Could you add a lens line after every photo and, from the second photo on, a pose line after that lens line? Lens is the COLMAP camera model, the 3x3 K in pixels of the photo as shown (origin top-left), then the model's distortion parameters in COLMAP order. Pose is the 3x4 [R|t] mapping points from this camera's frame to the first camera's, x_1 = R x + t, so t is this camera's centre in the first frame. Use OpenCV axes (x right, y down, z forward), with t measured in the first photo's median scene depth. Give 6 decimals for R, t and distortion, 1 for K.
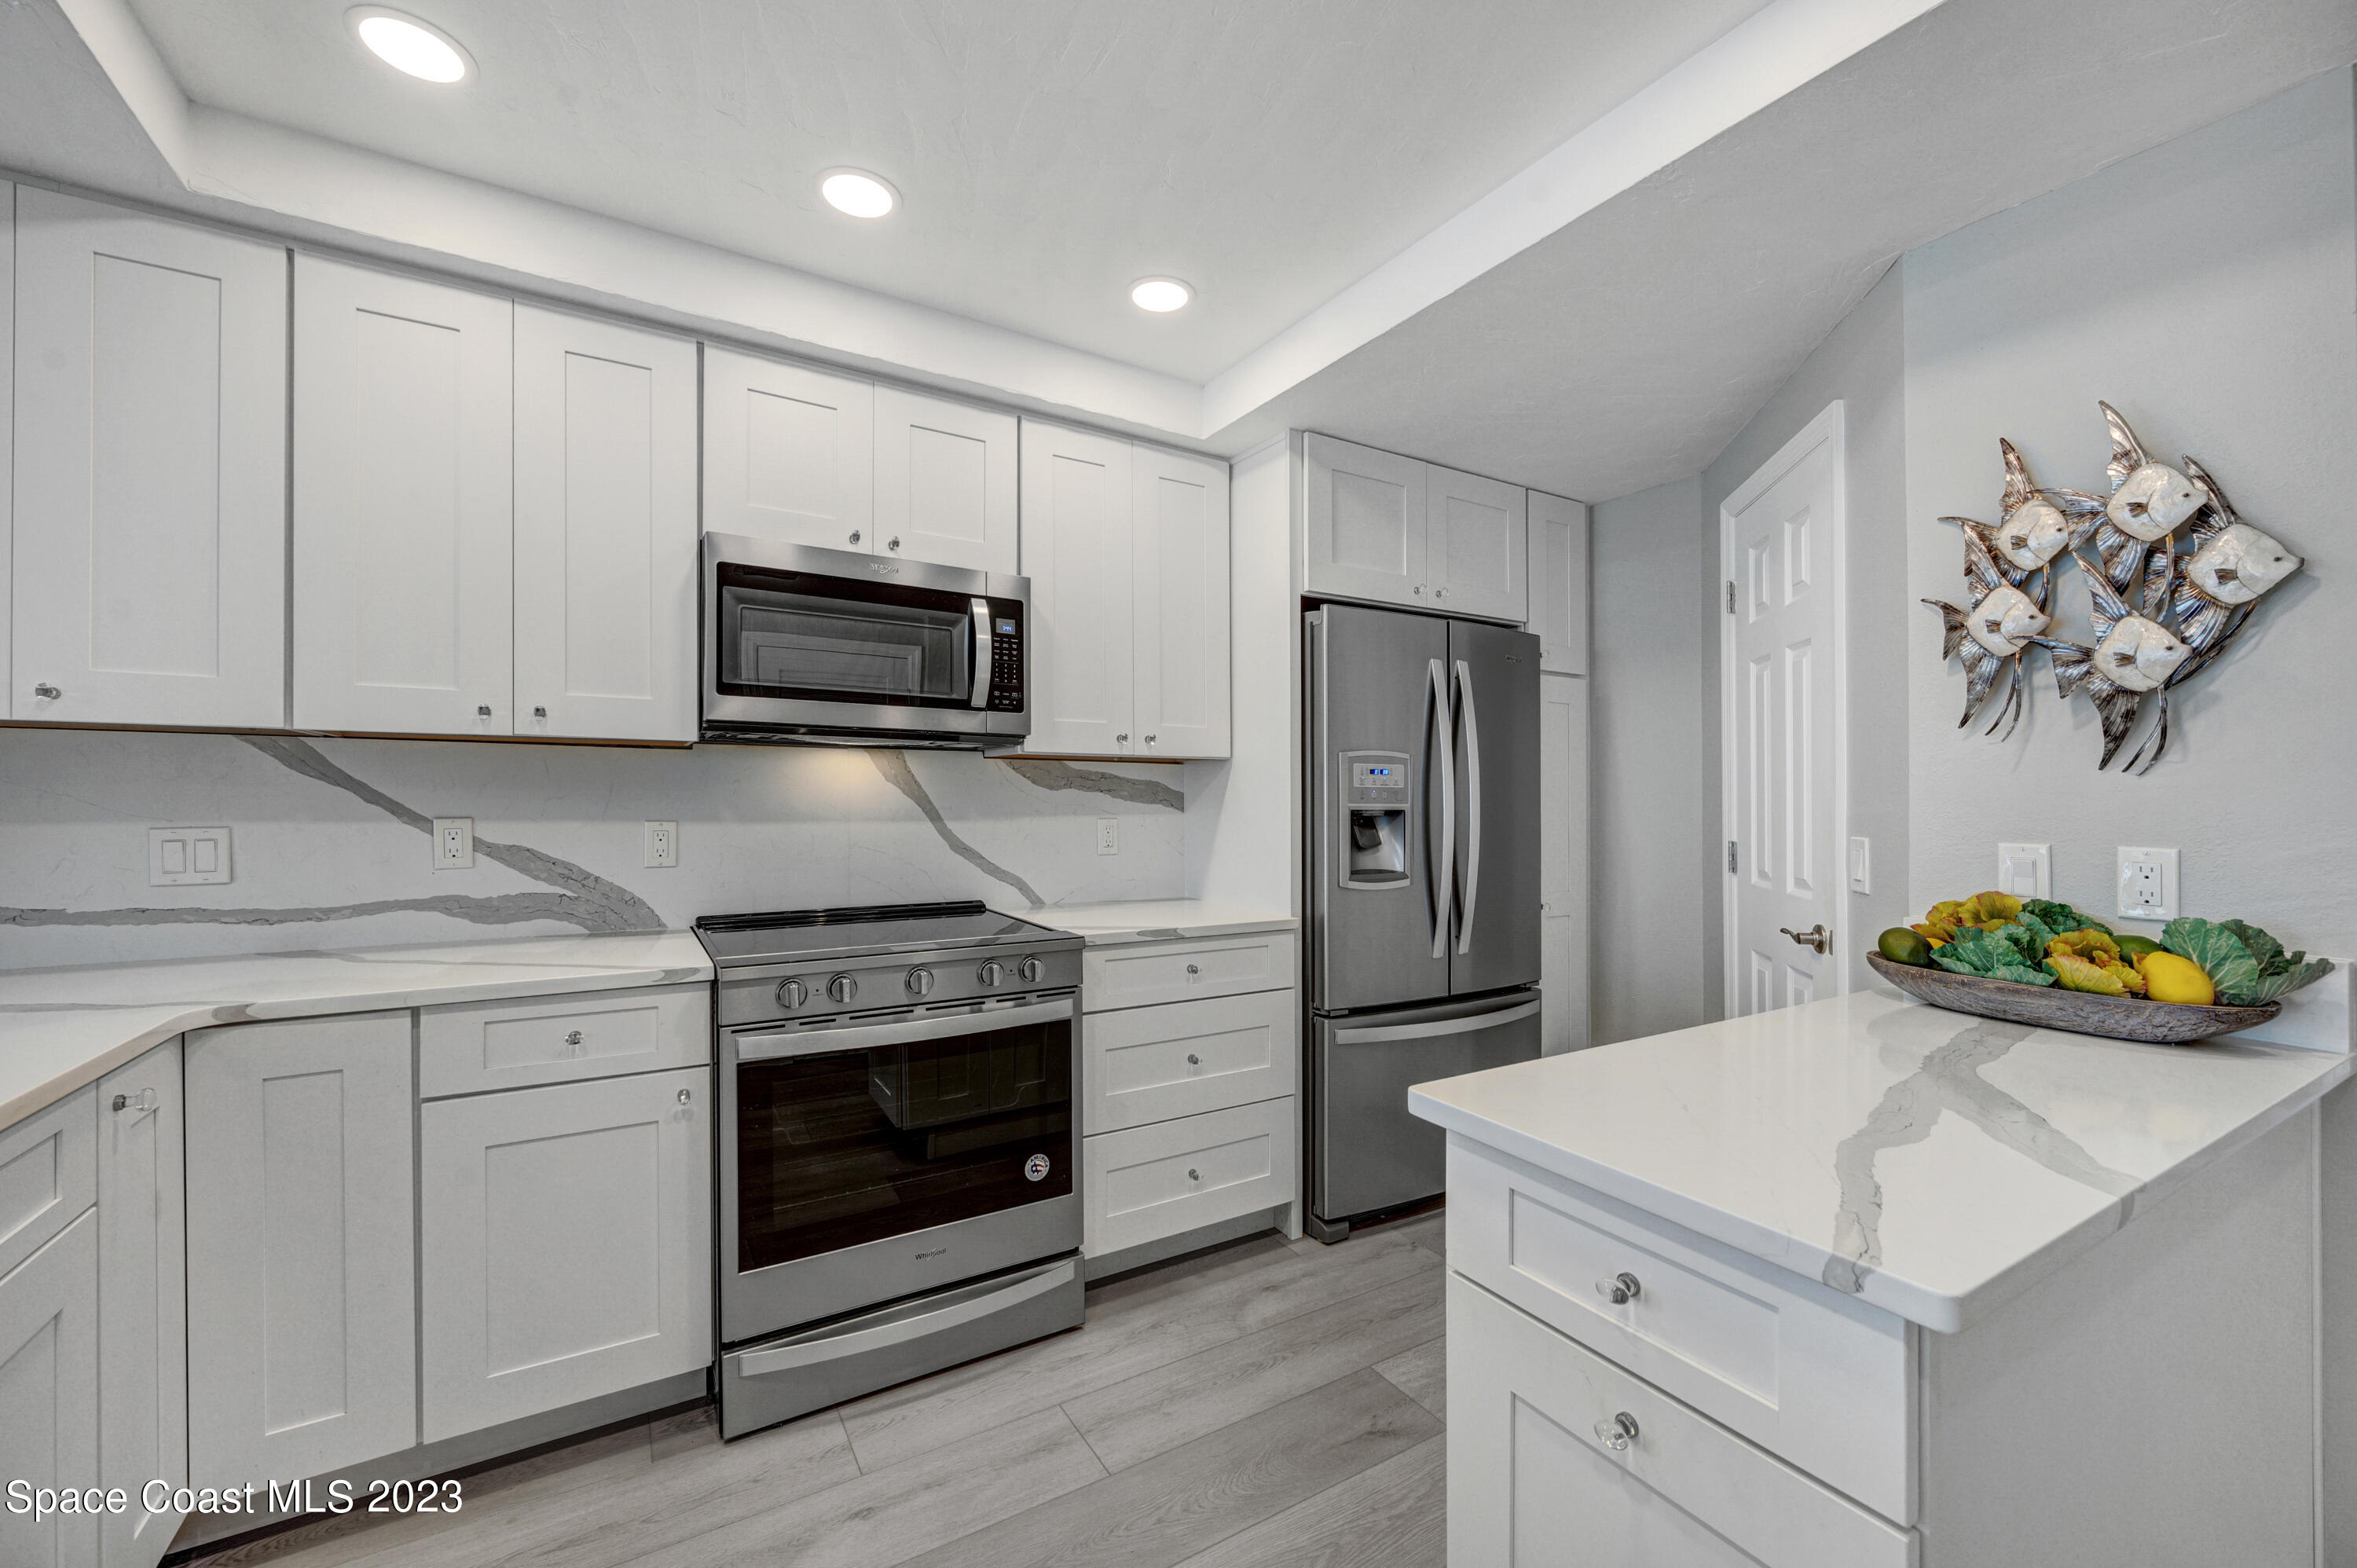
lens RADIAL K [[933.2, 0, 1231.2], [0, 933.2, 803.8], [0, 0, 1]] dist [-0.001543, -0.000122]
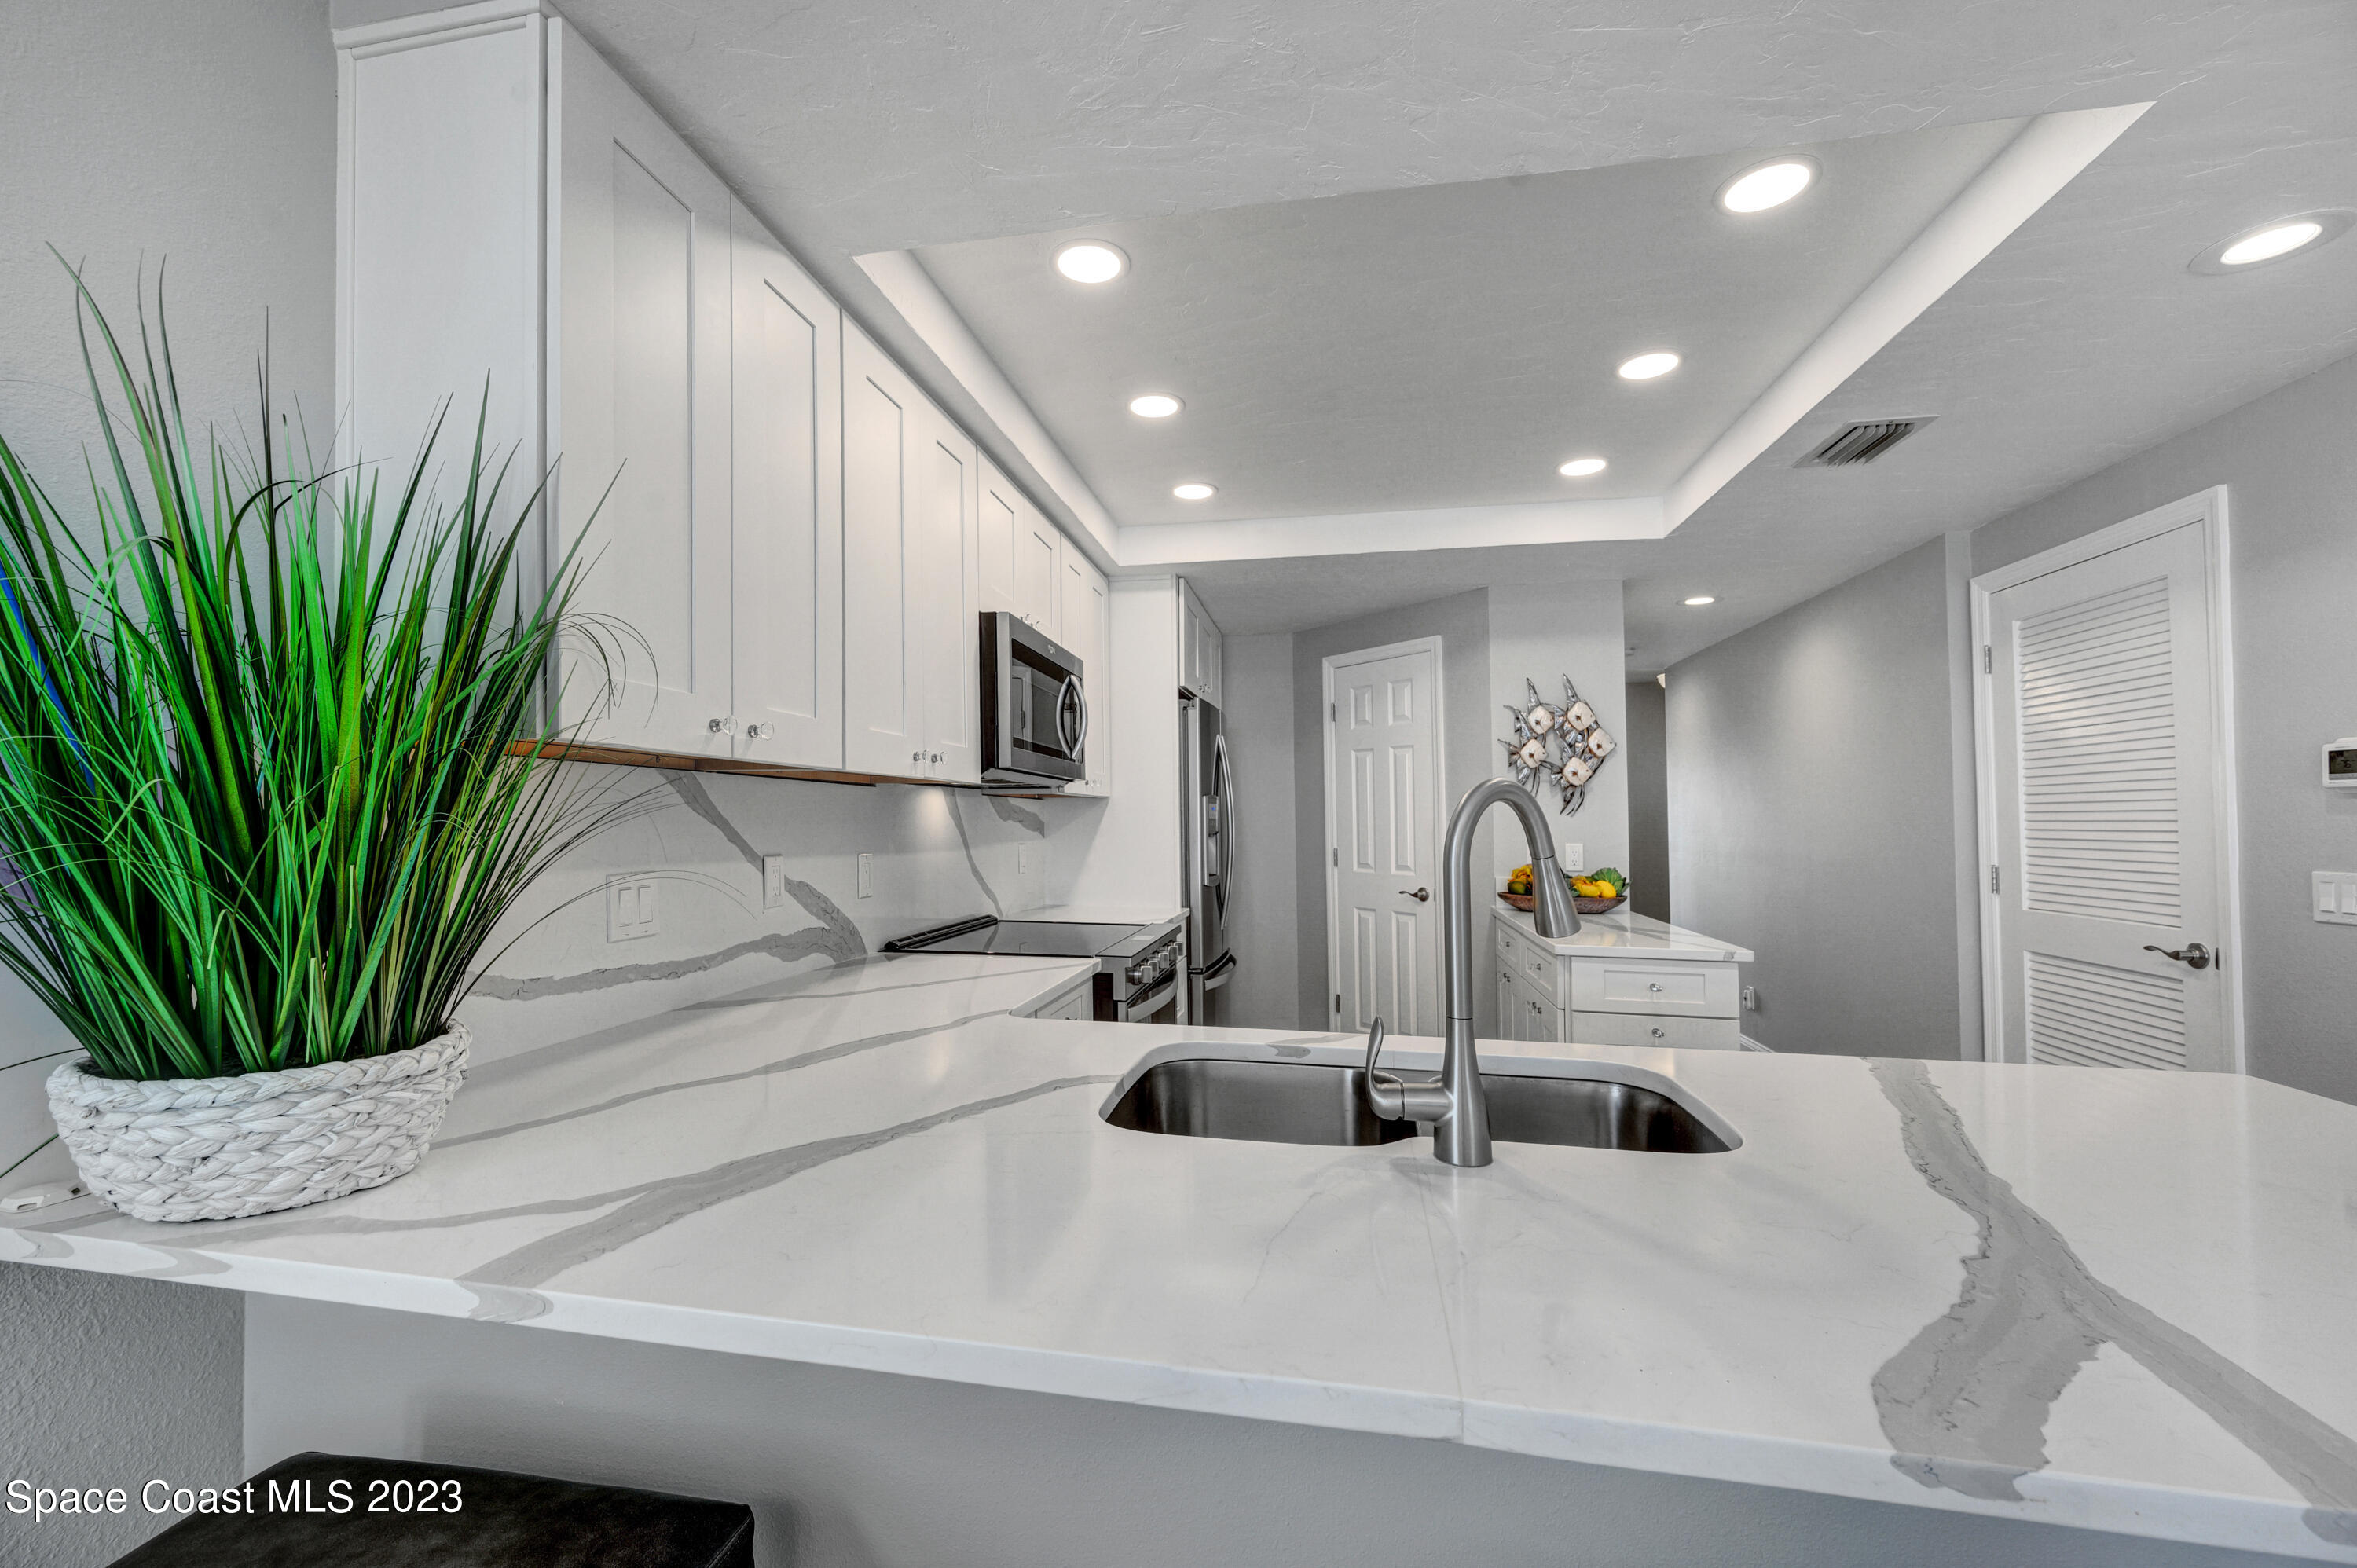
lens RADIAL K [[927.9, 0, 1165.5], [0, 927.9, 793.5], [0, 0, 1]] dist [-0.000080, 0.000035]
pose [[0.685078, 0.017406, 0.728262, -1.433996], [0.007716, 0.999485, -0.031147, -0.019010], [-0.728429, 0.026958, 0.684591, 0.027918]]
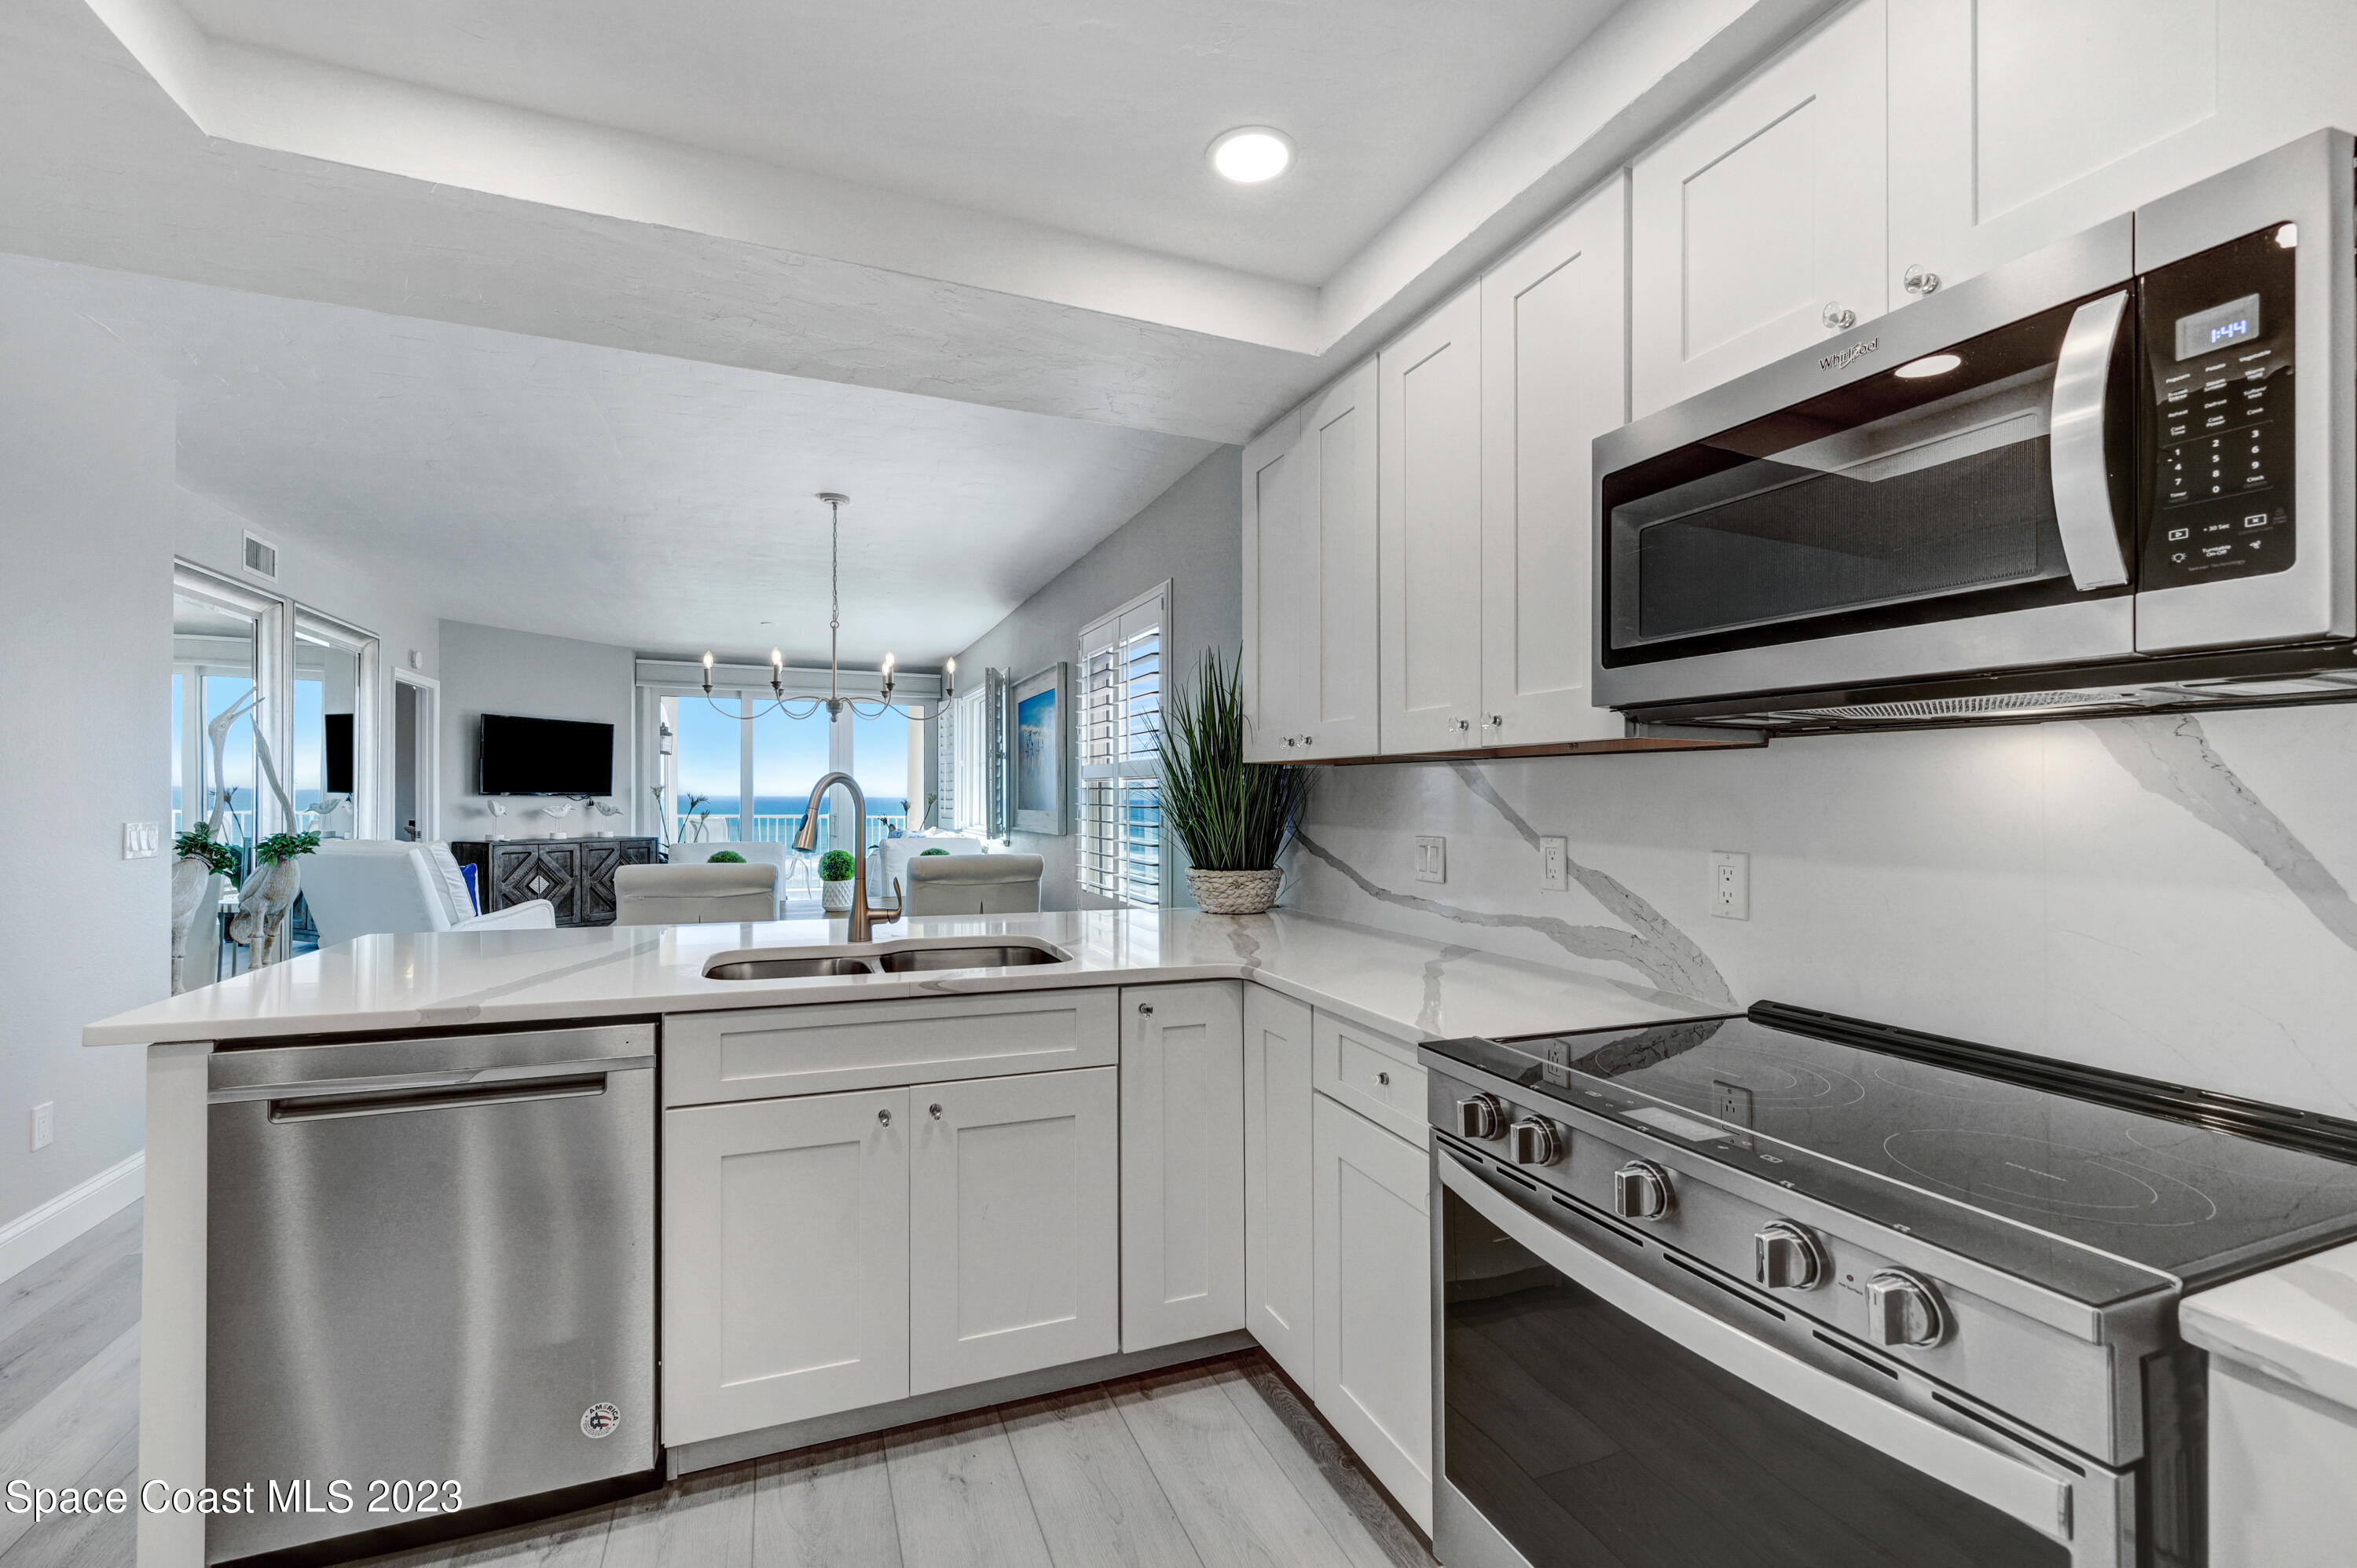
lens RADIAL K [[956.8, 0, 1146.8], [0, 956.8, 803.9], [0, 0, 1]] dist [-0.000424, 0.000012]
pose [[-0.191974, 0.004648, -0.981389, 0.216467], [-0.007499, 0.999953, 0.006203, -0.023058], [0.981371, 0.008550, -0.191930, 0.883692]]
